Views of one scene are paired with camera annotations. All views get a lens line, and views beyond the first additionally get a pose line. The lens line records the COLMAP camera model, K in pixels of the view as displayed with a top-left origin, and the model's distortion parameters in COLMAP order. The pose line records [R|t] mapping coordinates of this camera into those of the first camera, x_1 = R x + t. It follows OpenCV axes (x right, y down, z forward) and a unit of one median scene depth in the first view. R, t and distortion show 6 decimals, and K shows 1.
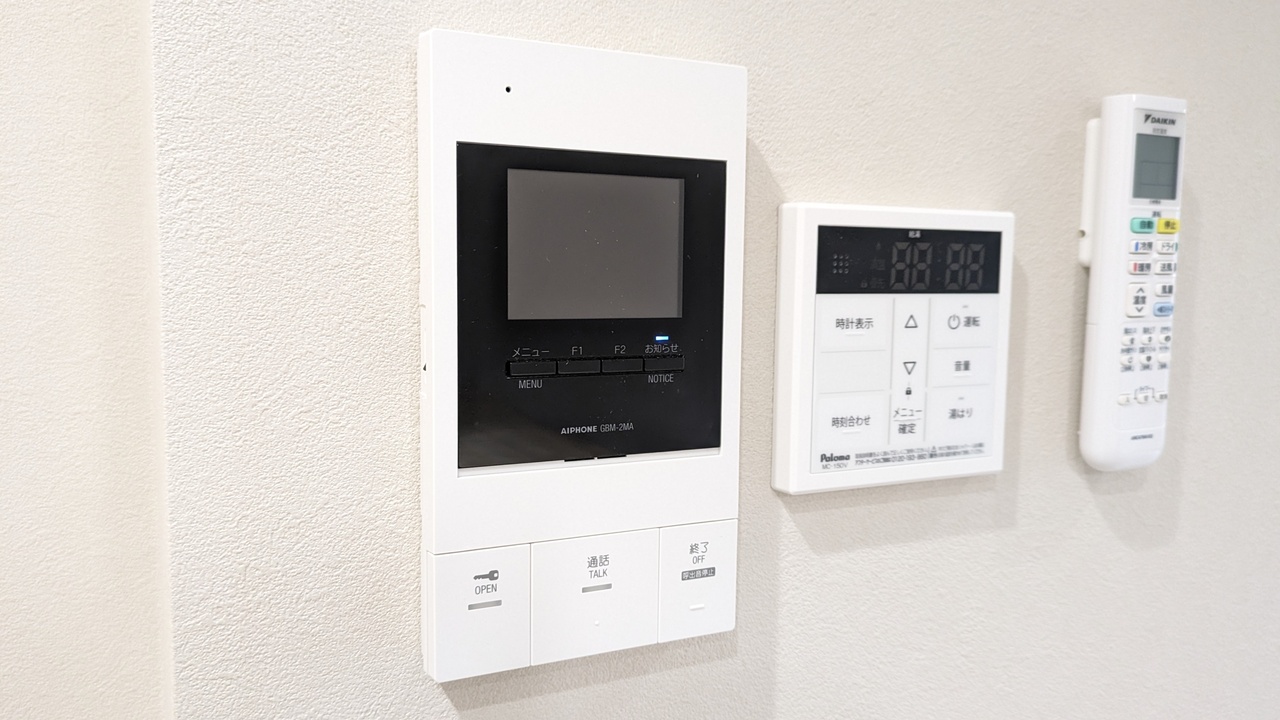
lens RADIAL K [[937.8, 0, 639.7], [0, 937.8, 359.9], [0, 0, 1]] dist [0.021315, -0.015353]
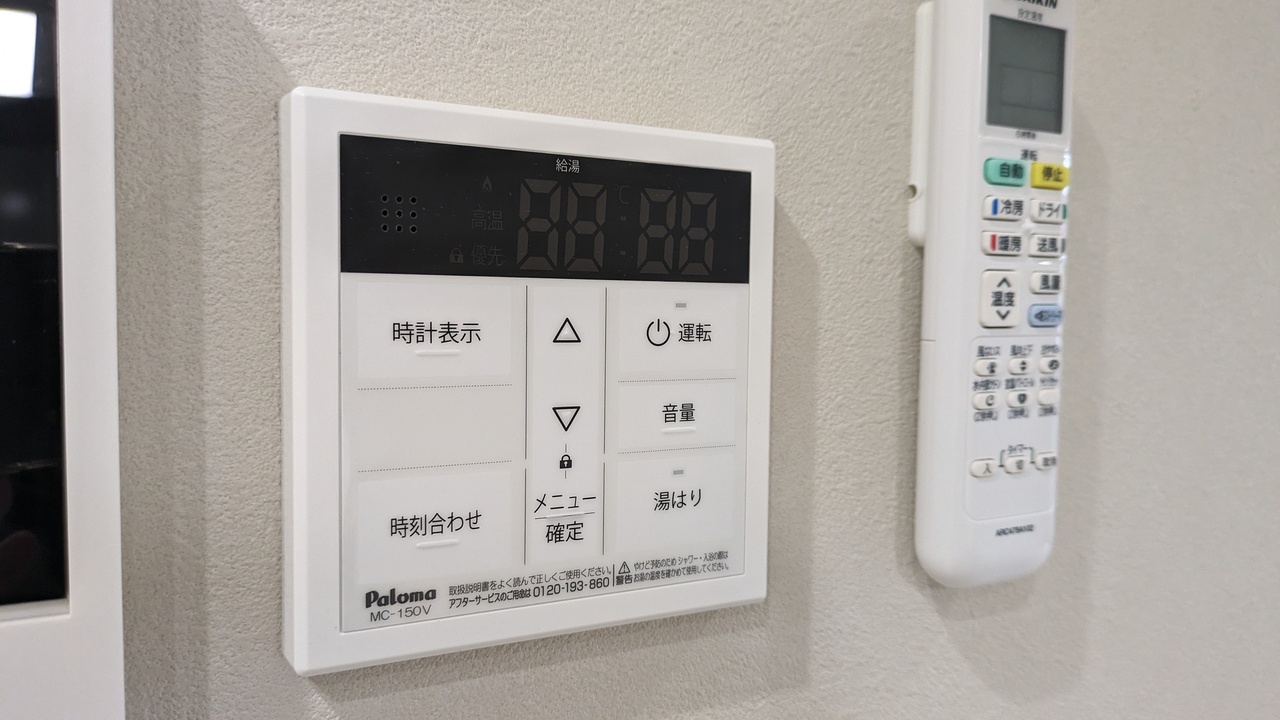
lens RADIAL K [[937.8, 0, 638.8], [0, 937.8, 360.0], [0, 0, 1]] dist [0.021315, -0.015353]
pose [[0.999047, -0.000887, 0.043631, 0.281219], [0.002522, 0.999296, -0.037430, -0.004069], [-0.043567, 0.037504, 0.998346, 0.430566]]
